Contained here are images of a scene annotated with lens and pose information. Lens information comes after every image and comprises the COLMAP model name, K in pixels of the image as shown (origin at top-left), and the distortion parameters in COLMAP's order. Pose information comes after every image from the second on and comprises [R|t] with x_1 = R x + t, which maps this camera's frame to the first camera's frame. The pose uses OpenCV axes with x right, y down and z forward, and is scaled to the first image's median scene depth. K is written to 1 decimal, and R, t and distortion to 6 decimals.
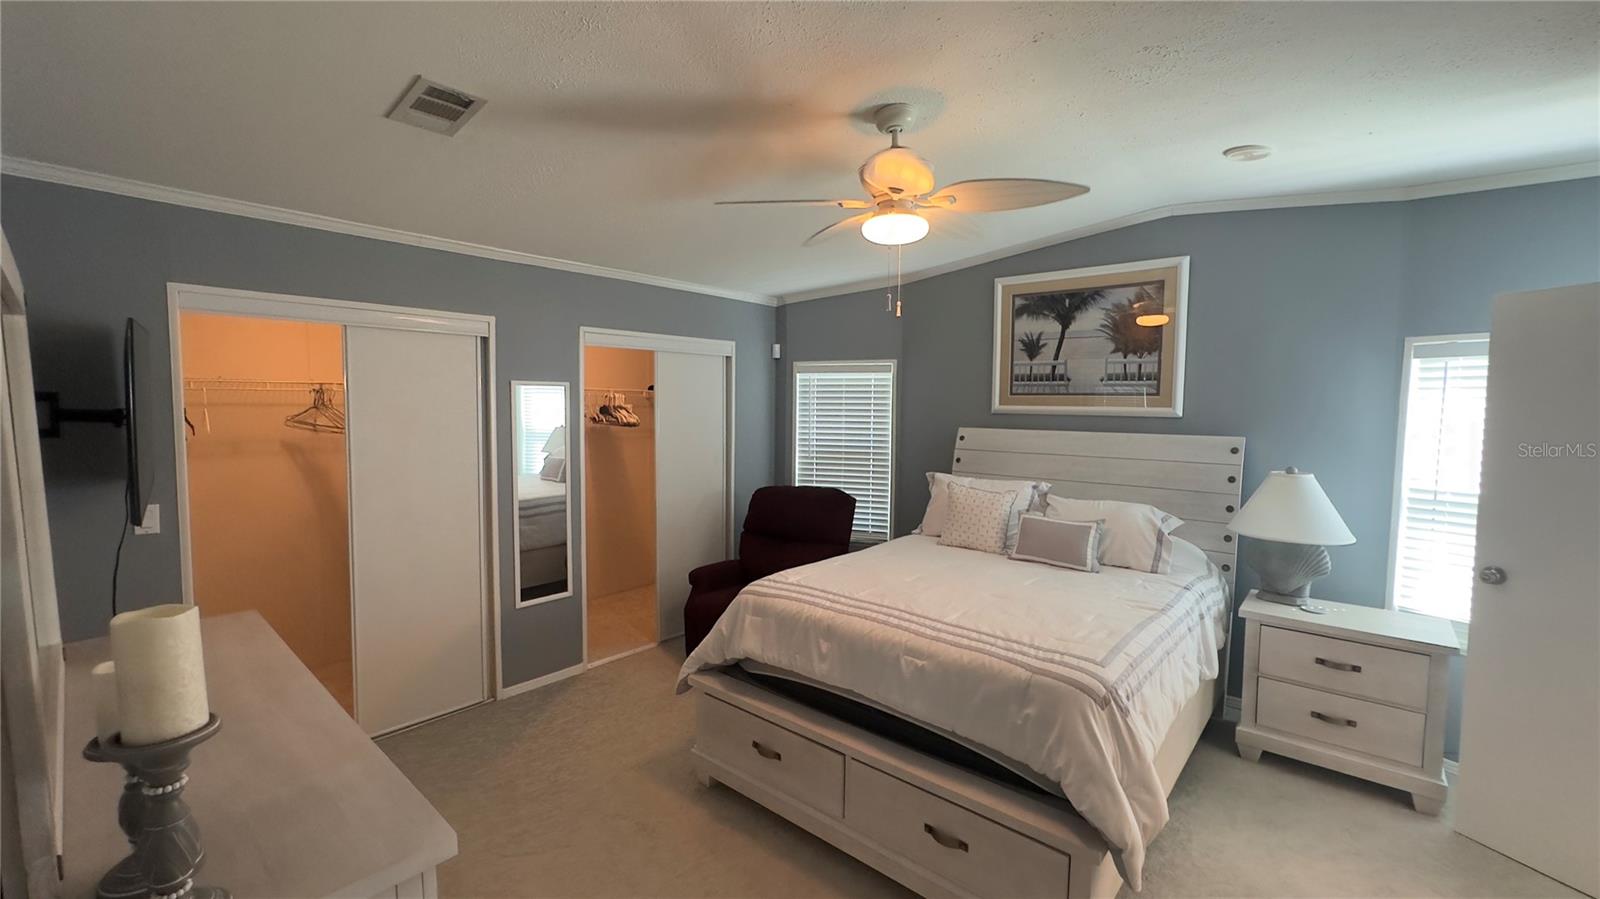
lens RADIAL K [[646.0, 0, 800.6], [0, 646.0, 449.7], [0, 0, 1]] dist [-0.005740, 0.000420]
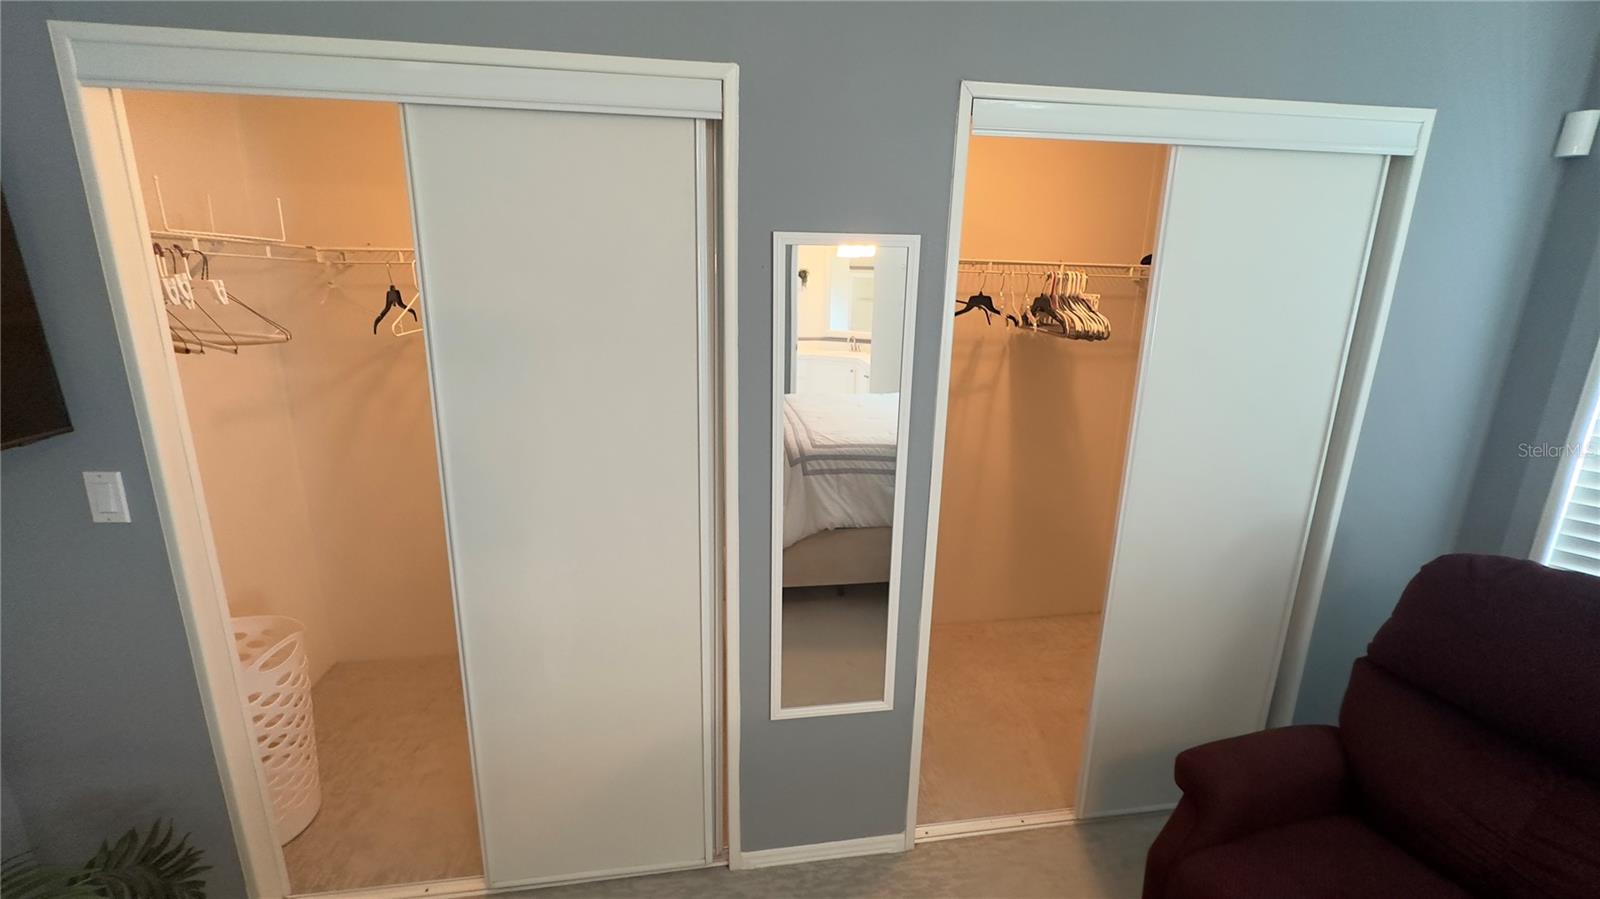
lens RADIAL K [[668.6, 0, 791.8], [0, 668.6, 452.2], [0, 0, 1]] dist [-0.002885, 0.000001]
pose [[0.758657, 0.162081, -0.631007, -0.108499], [-0.055491, 0.981115, 0.185294, -0.035973], [0.649123, -0.105559, 0.753324, 0.495111]]
